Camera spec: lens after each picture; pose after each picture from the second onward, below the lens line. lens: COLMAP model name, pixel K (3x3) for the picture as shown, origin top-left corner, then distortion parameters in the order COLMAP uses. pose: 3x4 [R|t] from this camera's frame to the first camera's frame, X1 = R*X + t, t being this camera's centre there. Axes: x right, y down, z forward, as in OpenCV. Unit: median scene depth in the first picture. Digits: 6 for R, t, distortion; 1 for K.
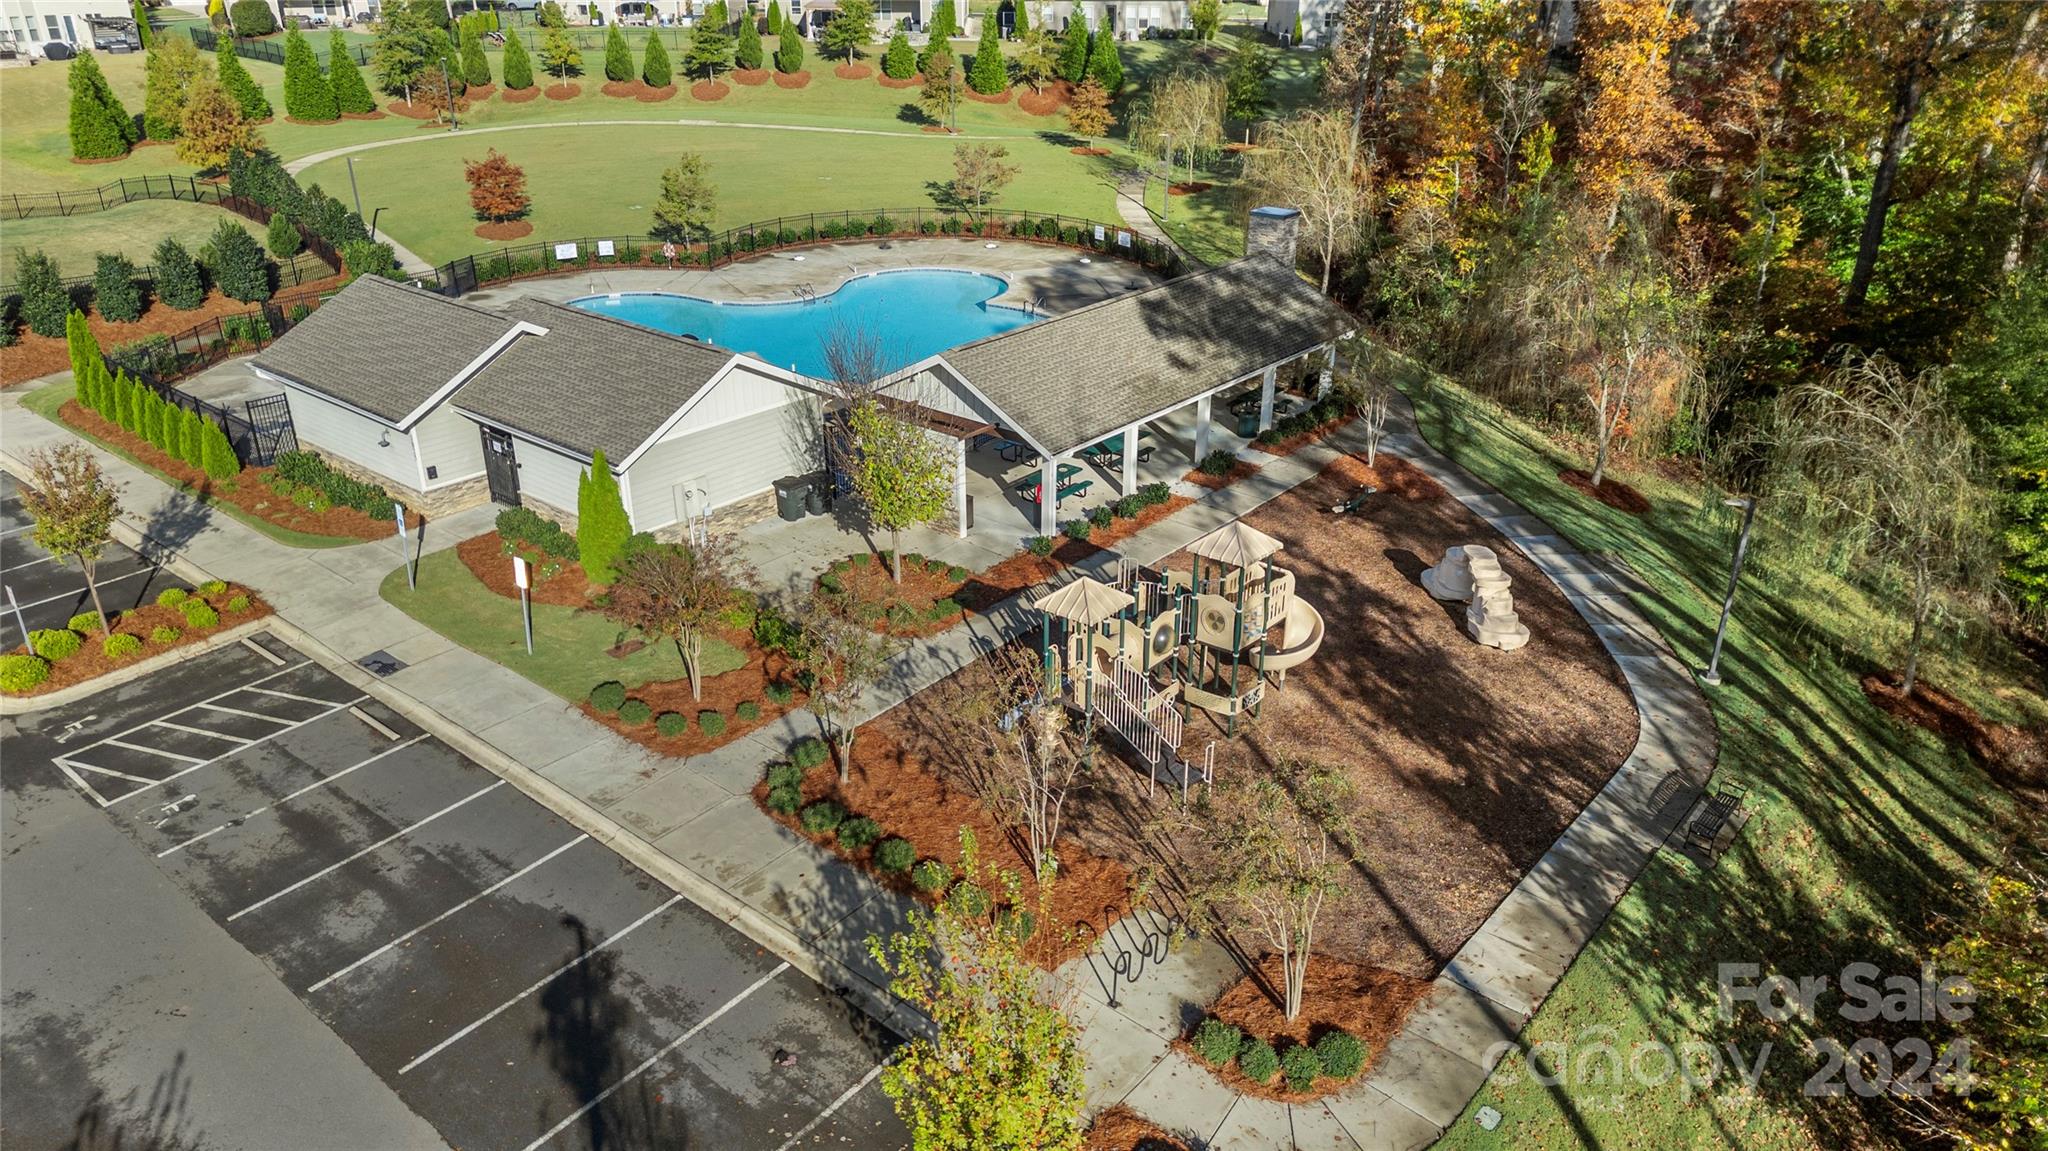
lens RADIAL K [[1424.7, 0, 1024.0], [0, 1424.7, 575.5], [0, 0, 1]] dist [0.026328, 0.001727]
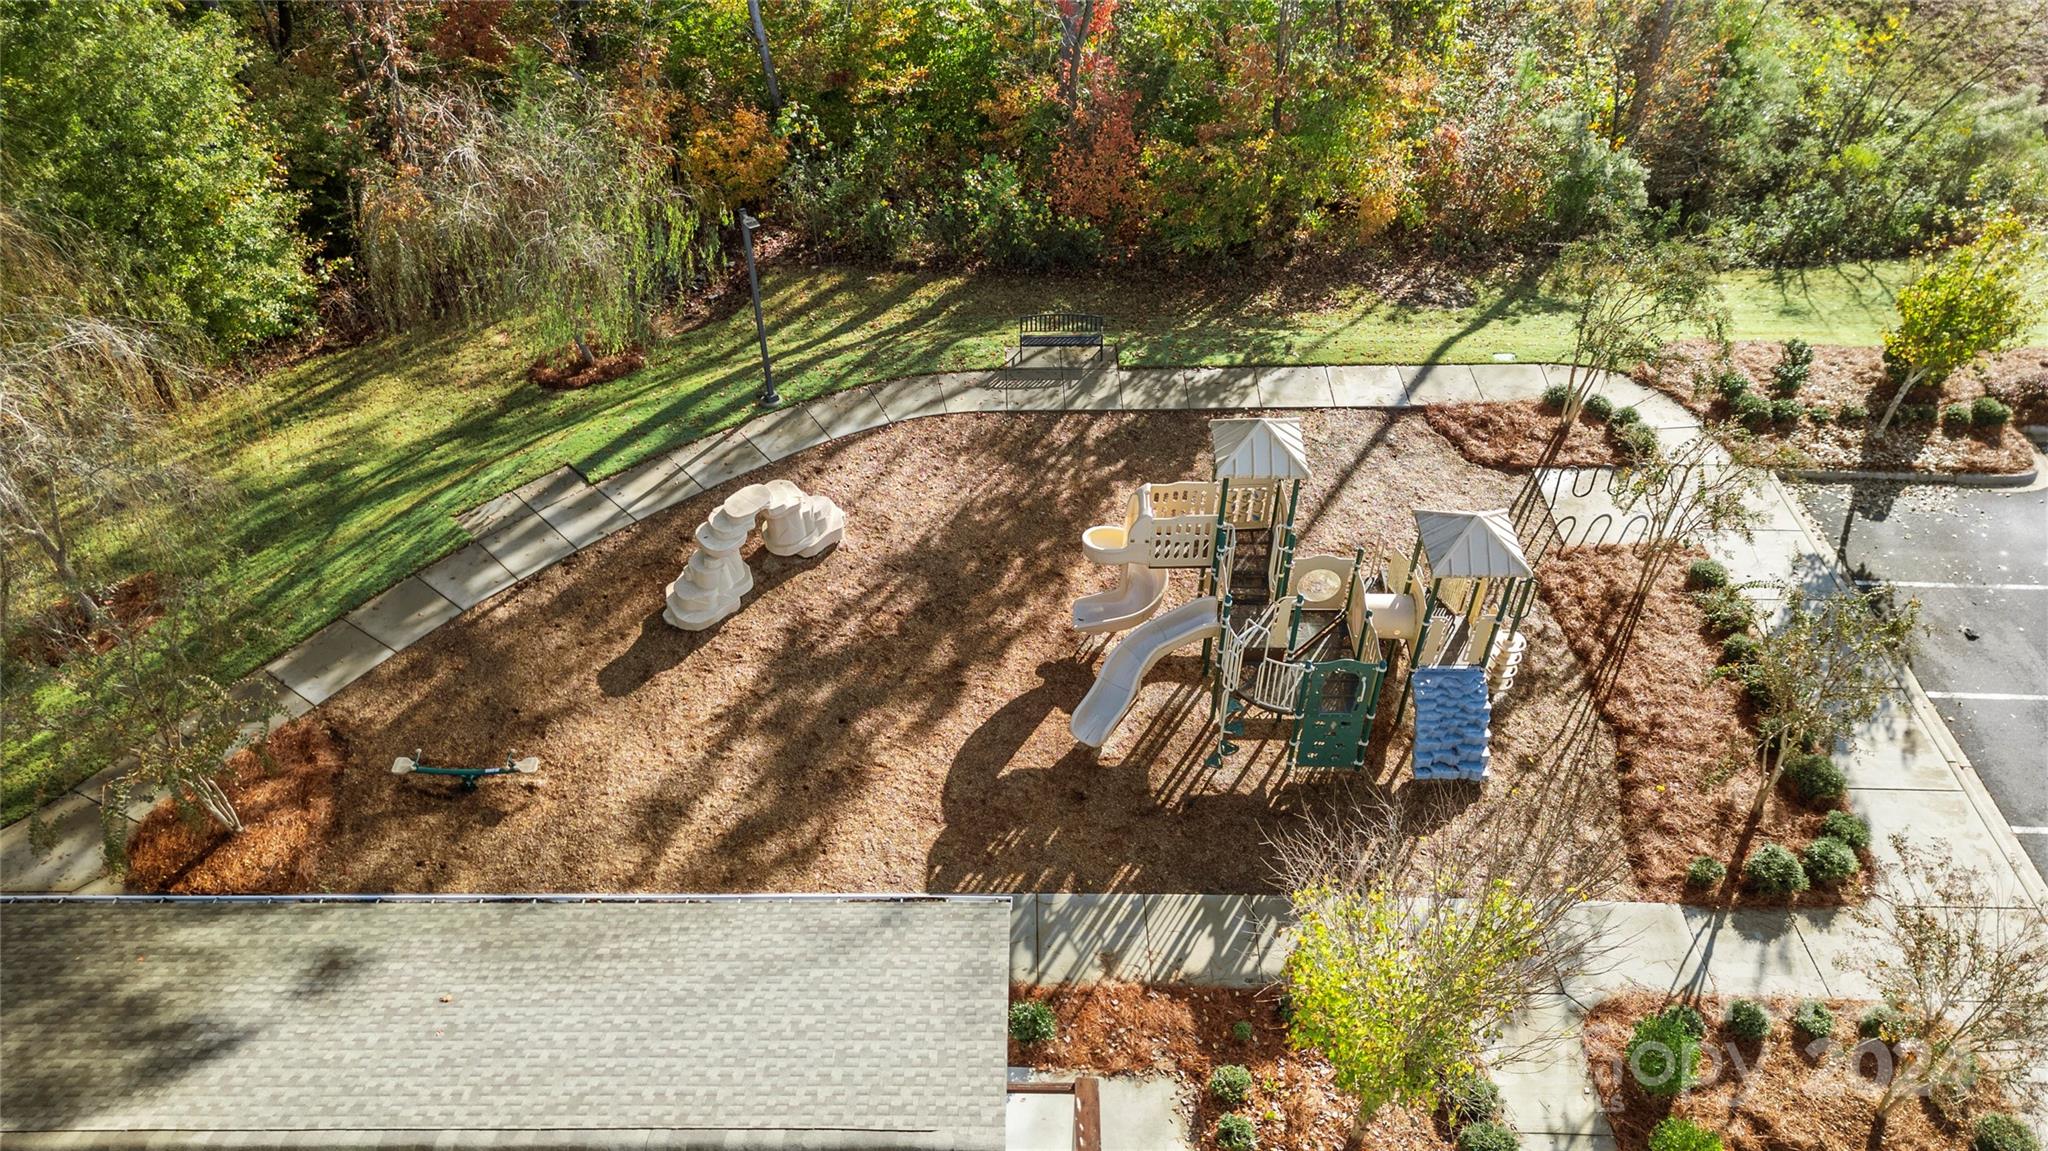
lens RADIAL K [[1424.7, 0, 1024.0], [0, 1424.7, 575.5], [0, 0, 1]] dist [0.026328, 0.001727]
pose [[-0.633876, -0.522310, 0.570433, -0.189496], [0.327210, 0.487182, 0.809683, -0.508003], [-0.700810, 0.699890, -0.137908, 0.972432]]
